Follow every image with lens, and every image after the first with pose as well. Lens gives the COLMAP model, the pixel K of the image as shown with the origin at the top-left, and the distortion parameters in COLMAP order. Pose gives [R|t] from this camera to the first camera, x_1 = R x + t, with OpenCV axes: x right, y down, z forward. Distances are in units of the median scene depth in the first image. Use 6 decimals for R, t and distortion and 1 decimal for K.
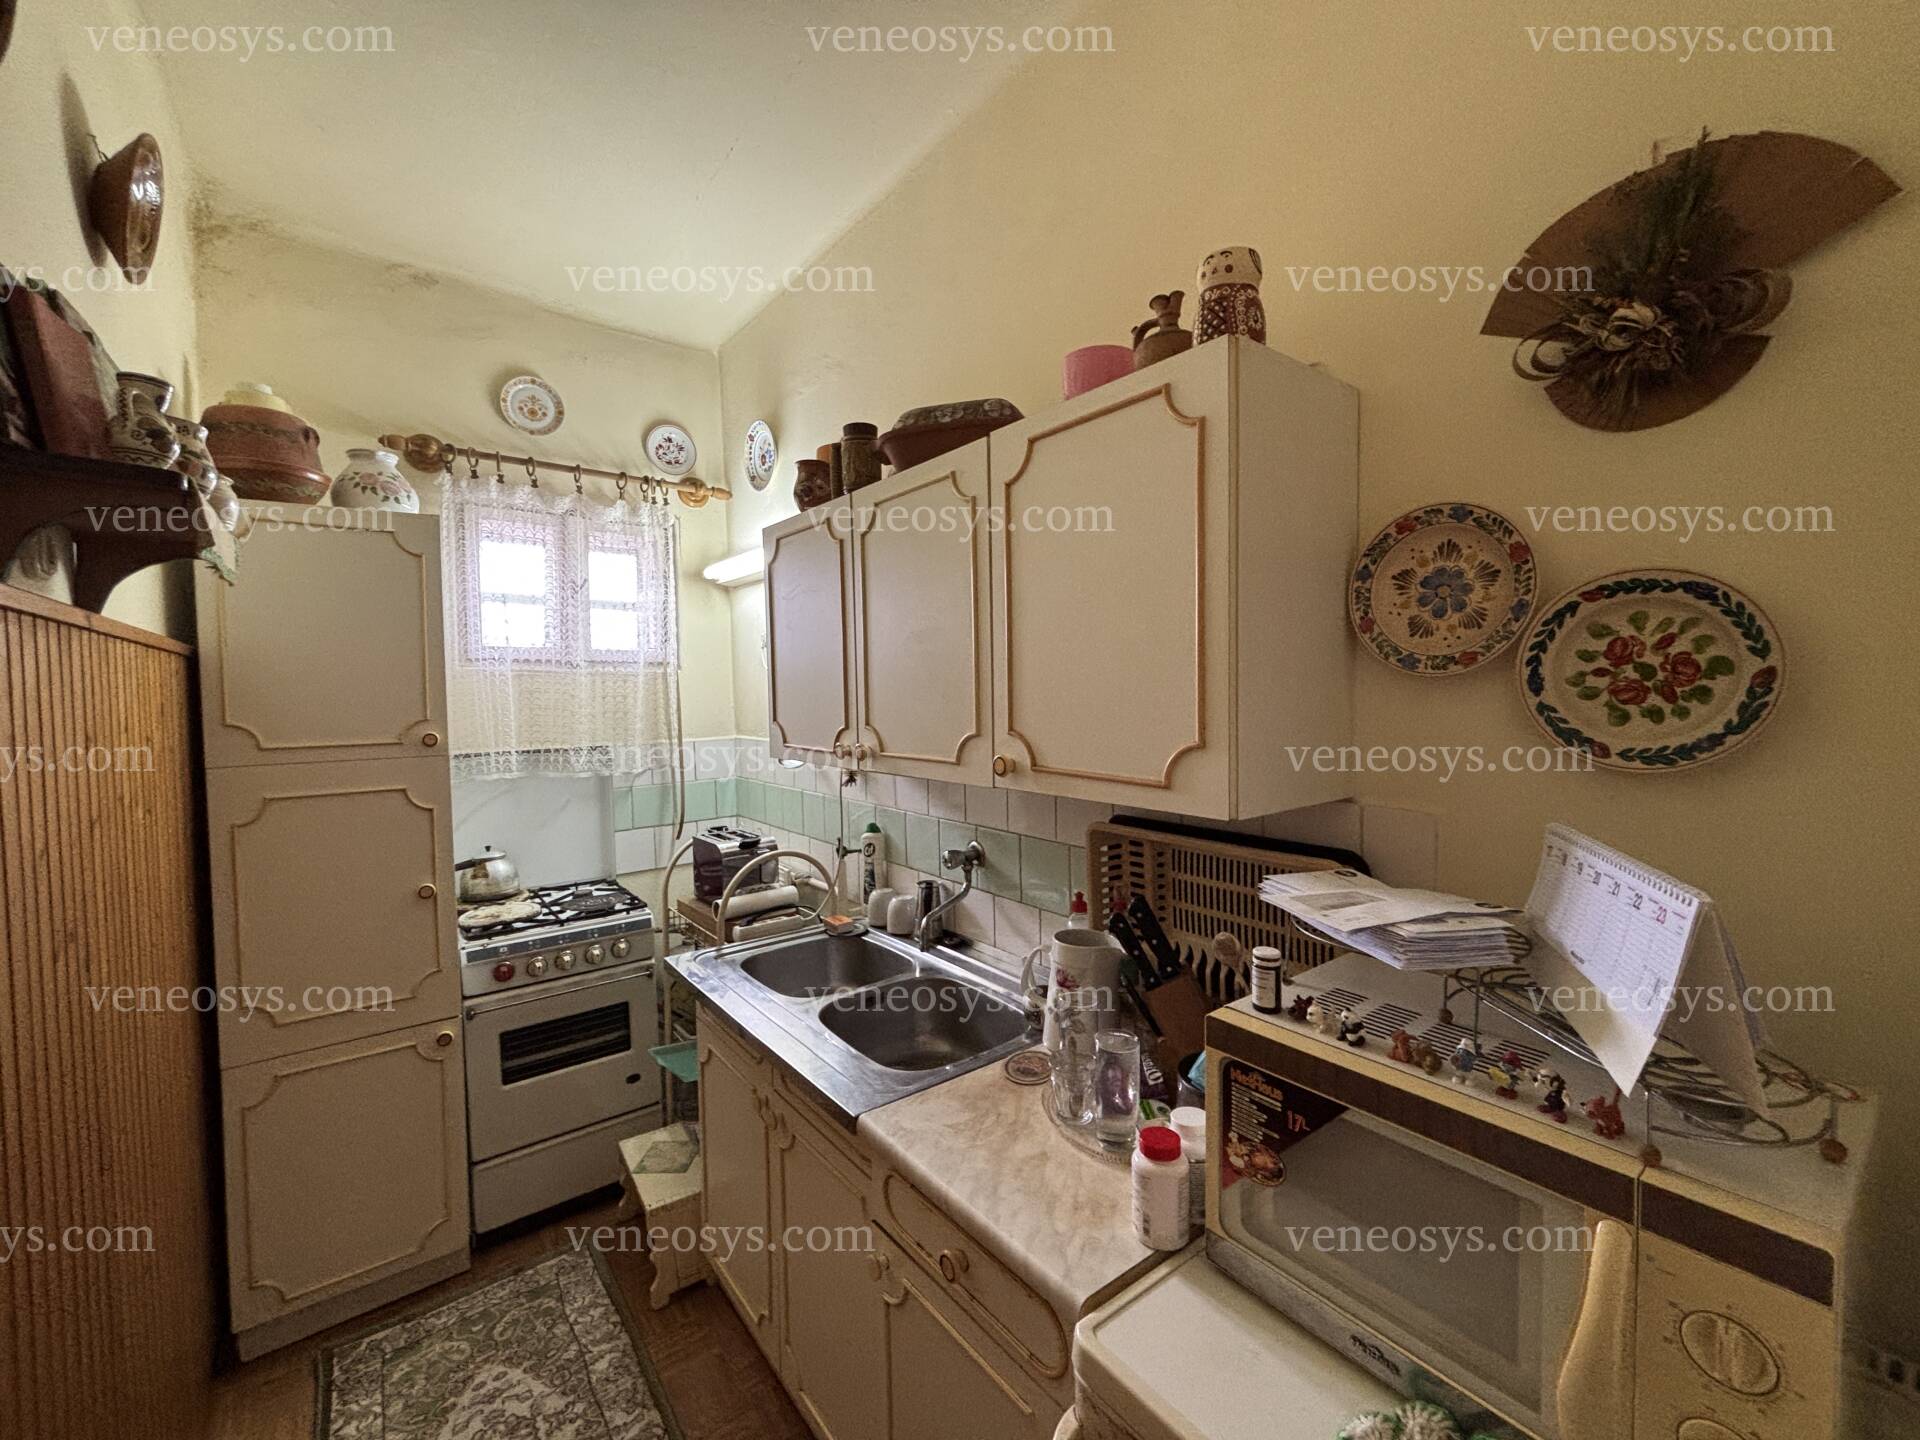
lens RADIAL K [[778.5, 0, 961.1], [0, 778.5, 717.9], [0, 0, 1]] dist [-0.000836, -0.000904]
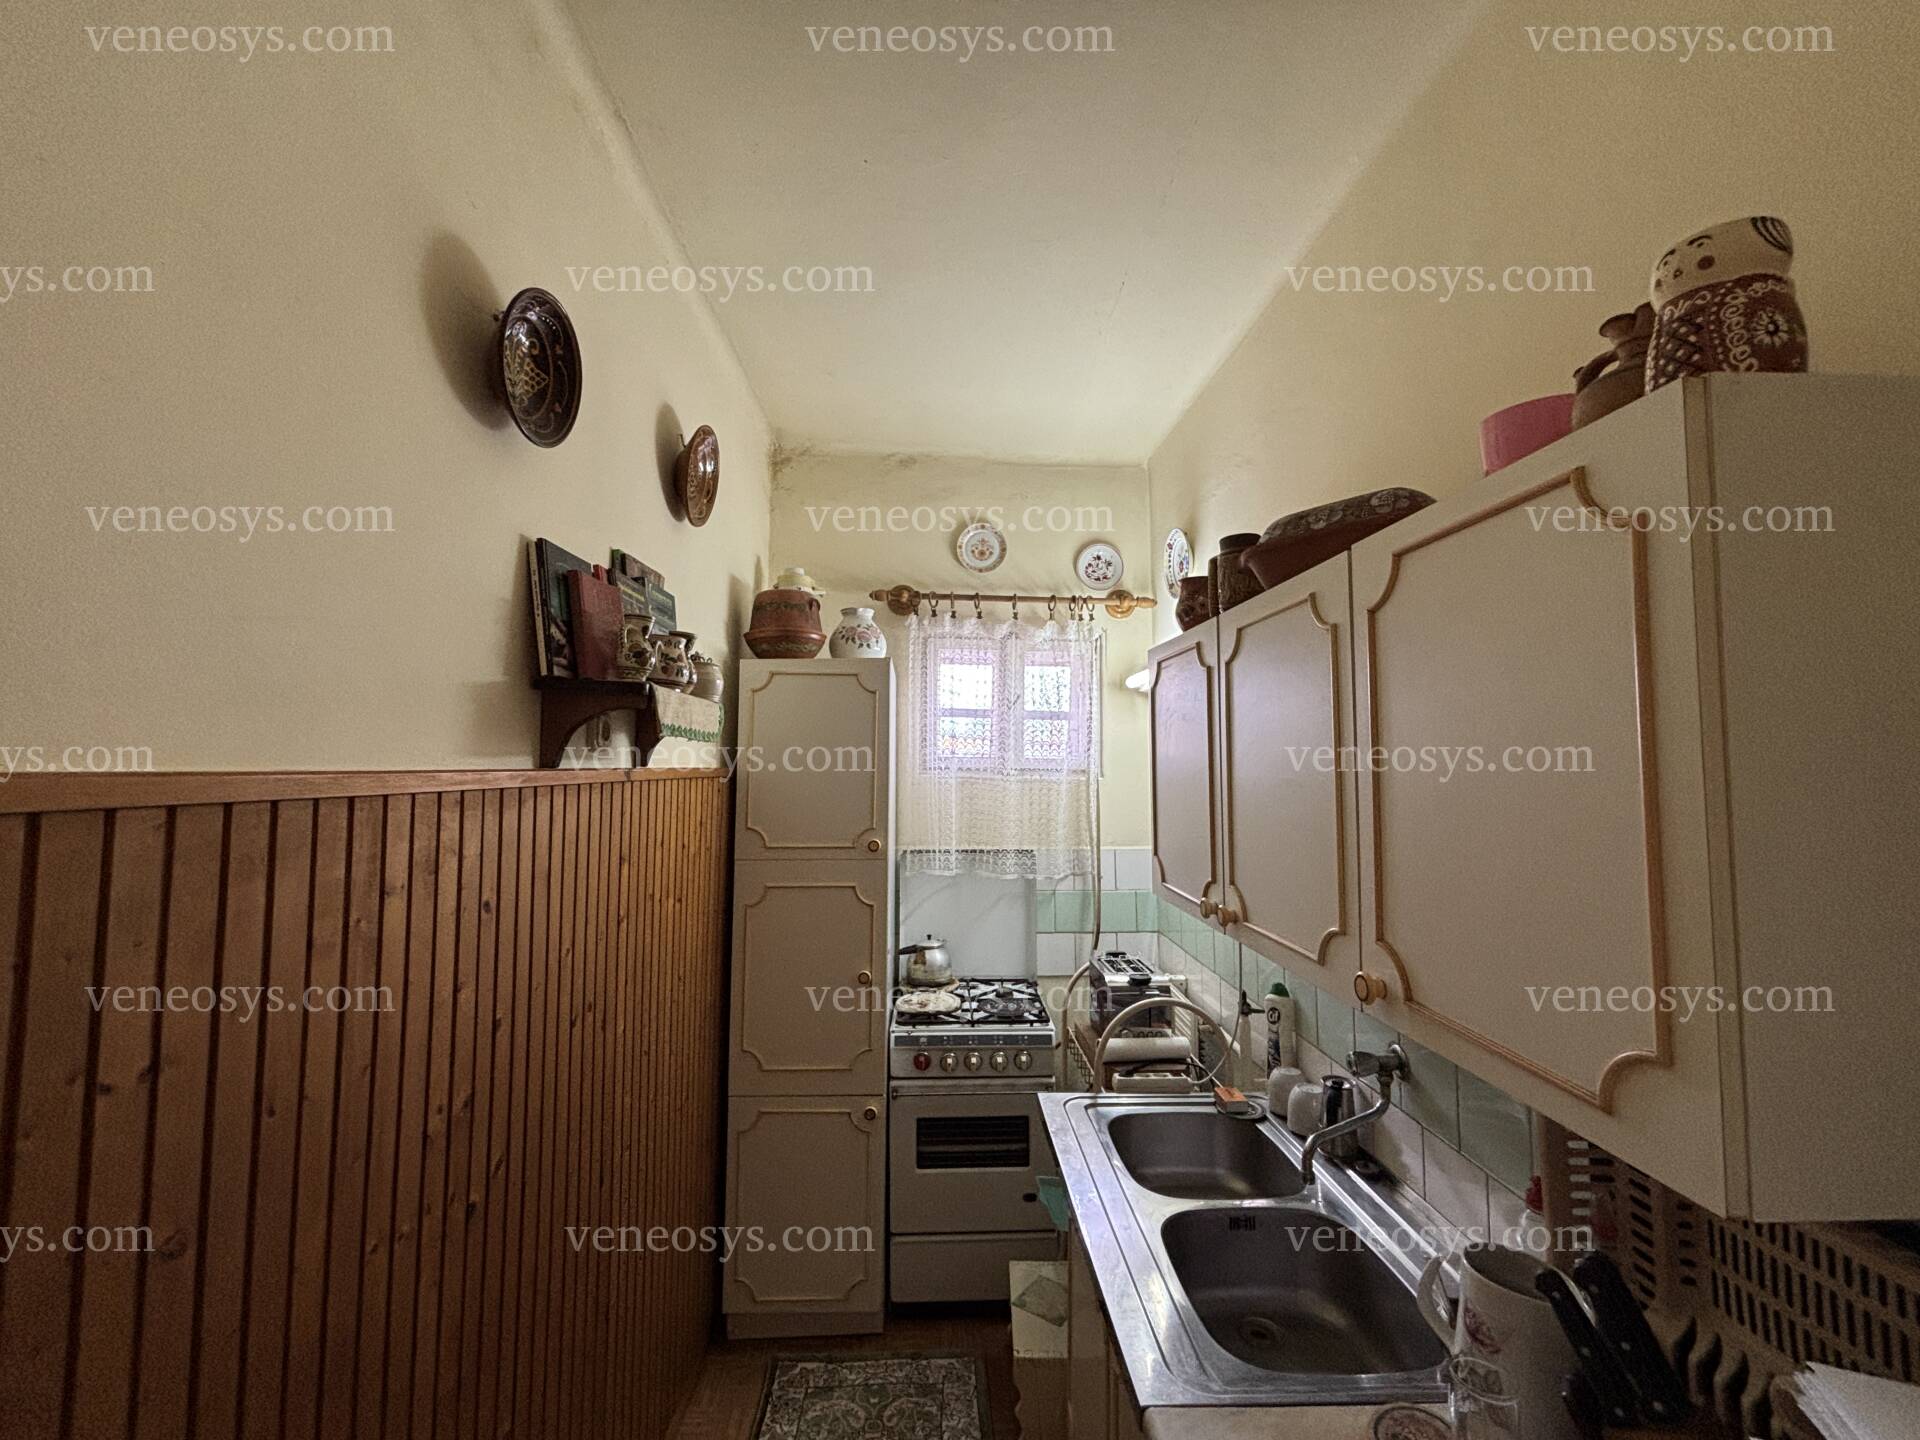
lens RADIAL K [[778.5, 0, 956.1], [0, 778.5, 716.4], [0, 0, 1]] dist [-0.000836, -0.000904]
pose [[0.810897, -0.015095, -0.584994, 0.108867], [-0.040731, 0.995787, -0.082154, -0.073998], [0.583770, 0.090446, 0.806866, 0.097629]]
